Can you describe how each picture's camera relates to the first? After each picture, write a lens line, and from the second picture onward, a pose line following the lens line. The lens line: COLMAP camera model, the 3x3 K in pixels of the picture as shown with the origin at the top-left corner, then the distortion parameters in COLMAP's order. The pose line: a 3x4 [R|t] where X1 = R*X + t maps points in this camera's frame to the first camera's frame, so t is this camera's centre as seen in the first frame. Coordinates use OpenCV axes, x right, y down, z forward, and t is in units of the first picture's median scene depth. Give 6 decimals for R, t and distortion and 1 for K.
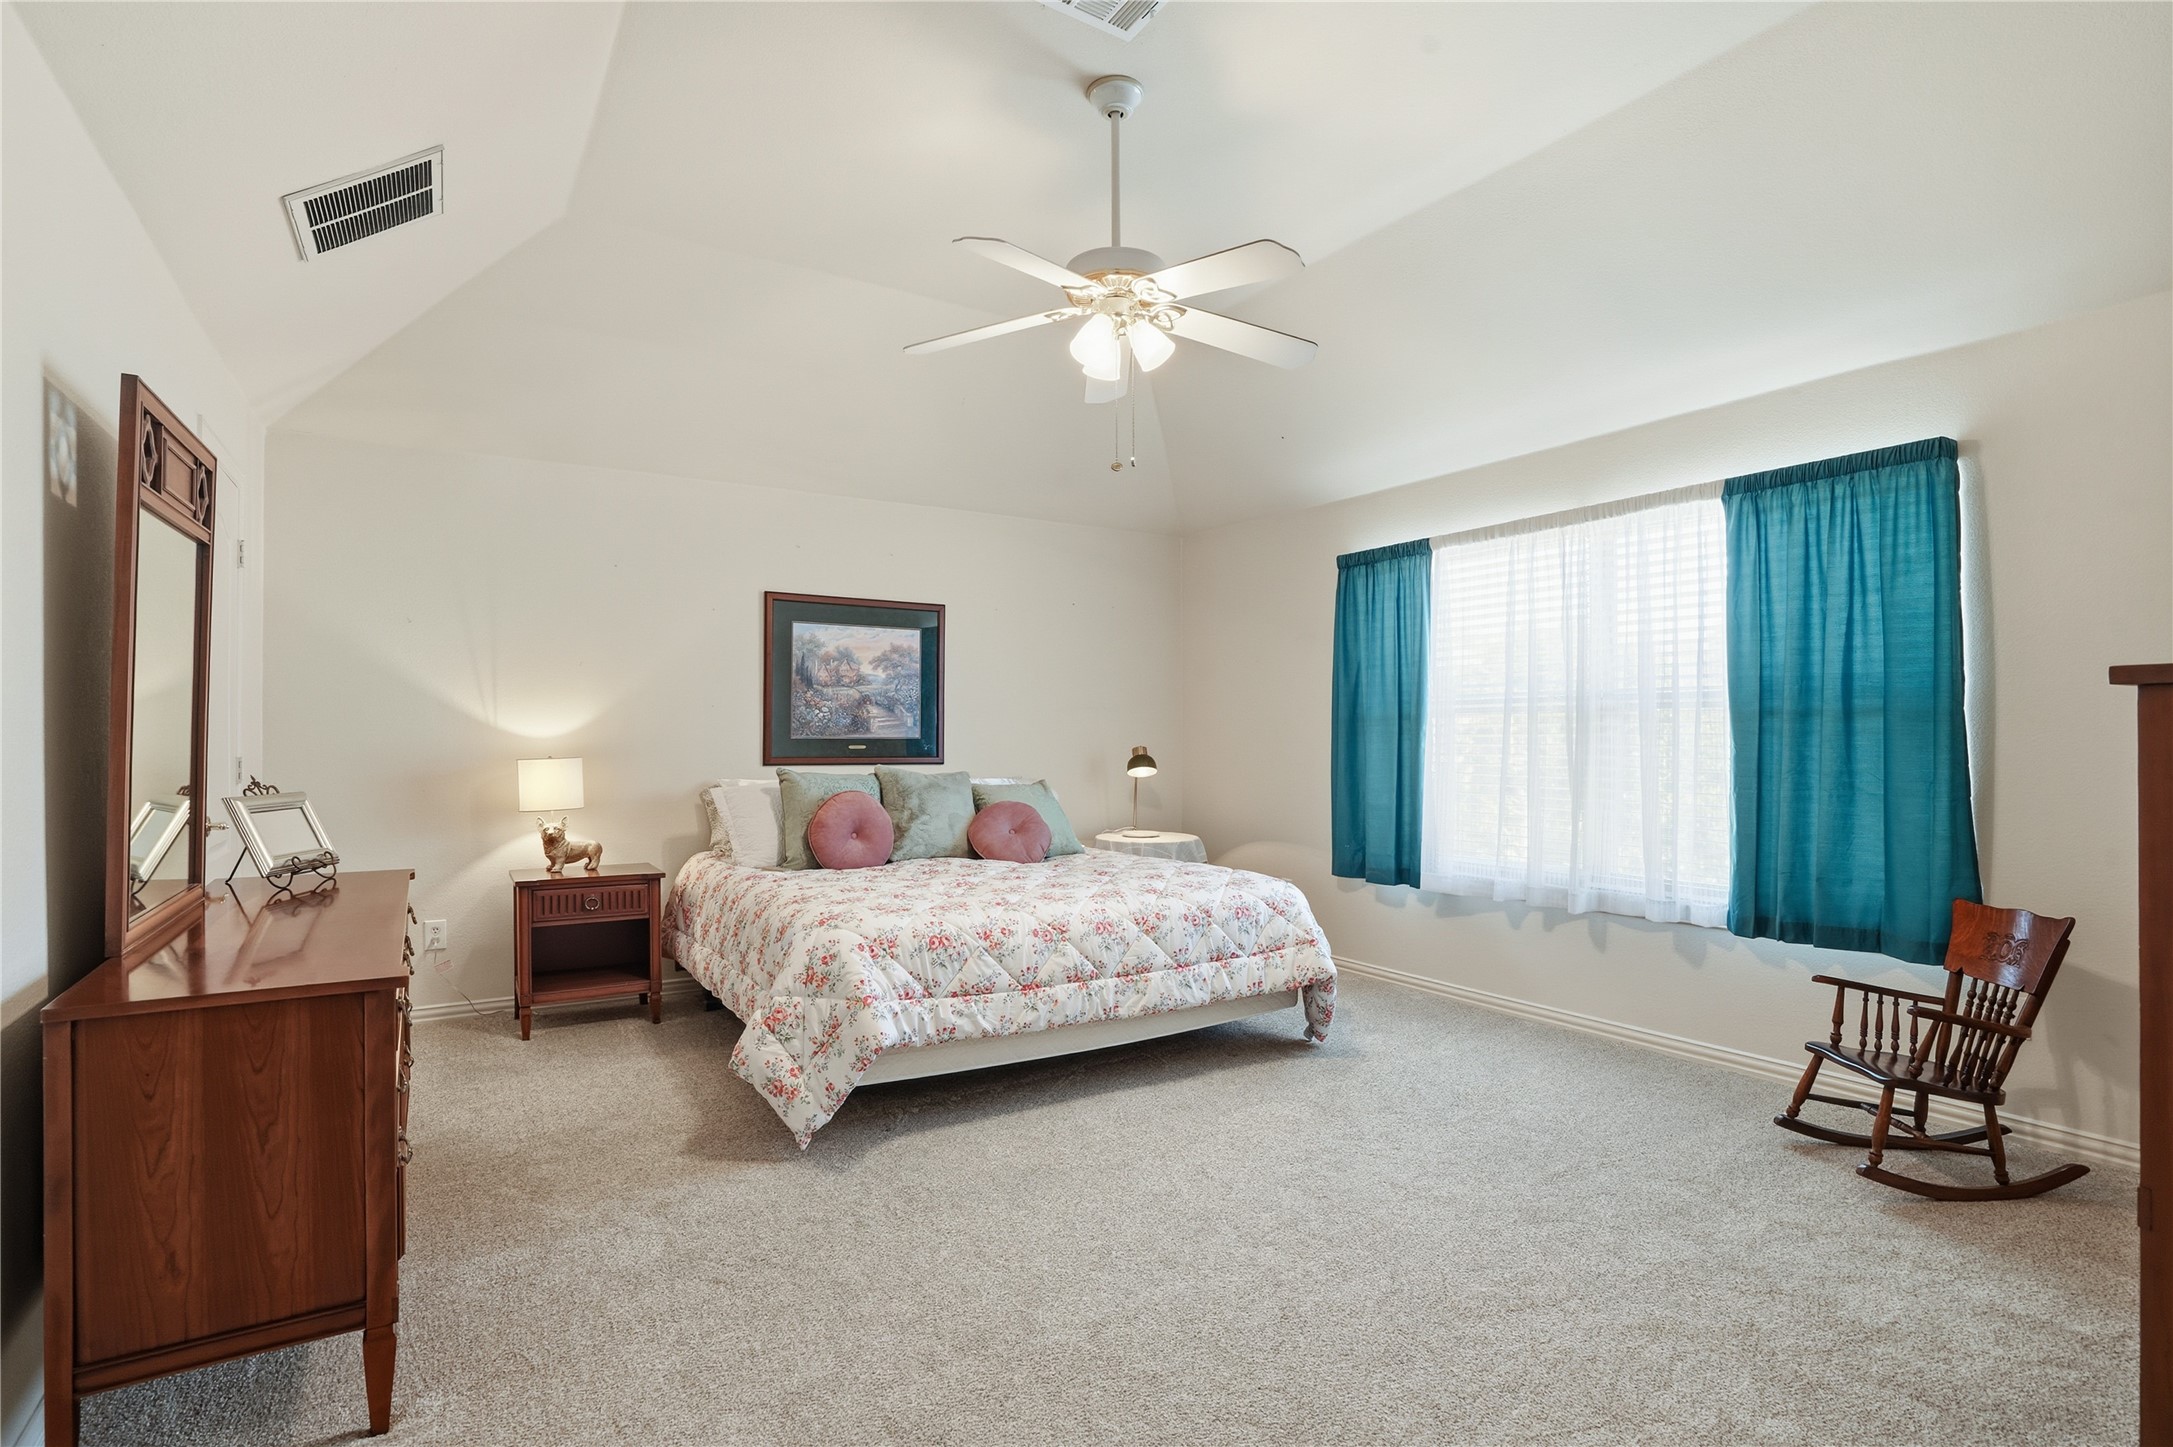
lens RADIAL K [[1014.3, 0, 1070.9], [0, 1014.3, 736.1], [0, 0, 1]] dist [-0.068294, 0.032305]
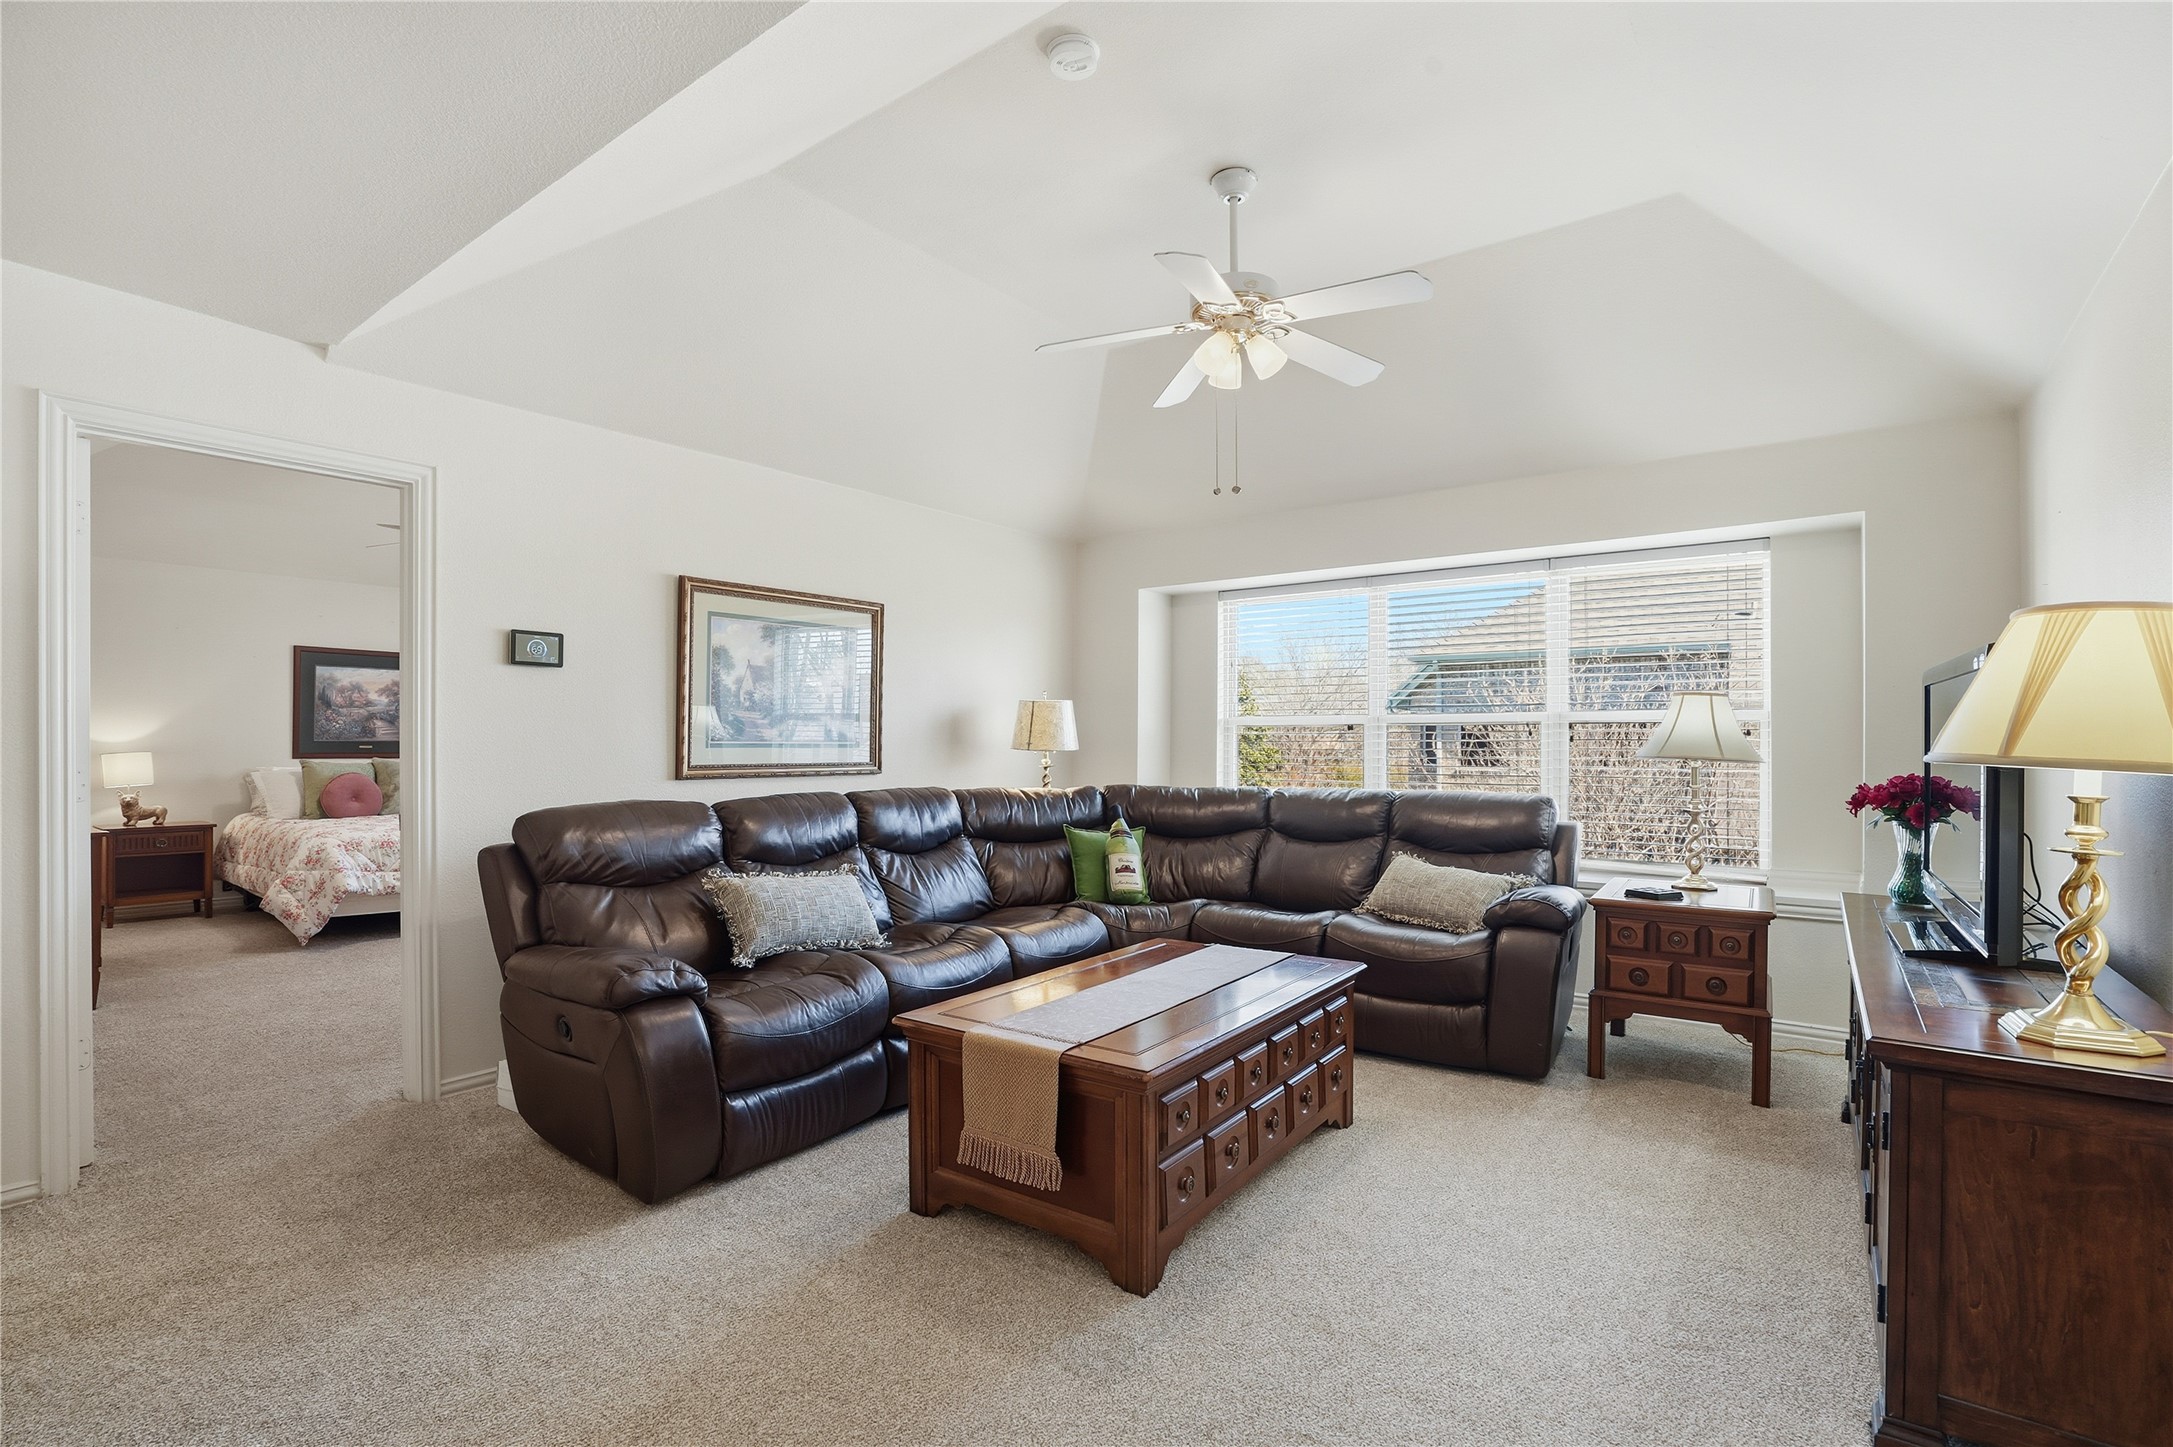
lens RADIAL K [[1014.3, 0, 1070.9], [0, 1014.3, 736.1], [0, 0, 1]] dist [-0.068294, 0.032305]
pose [[0.940294, 0.002547, 0.340353, 0.347800], [-0.000965, 0.999988, -0.004816, 0.000647], [-0.340362, 0.004200, 0.940285, -0.944267]]
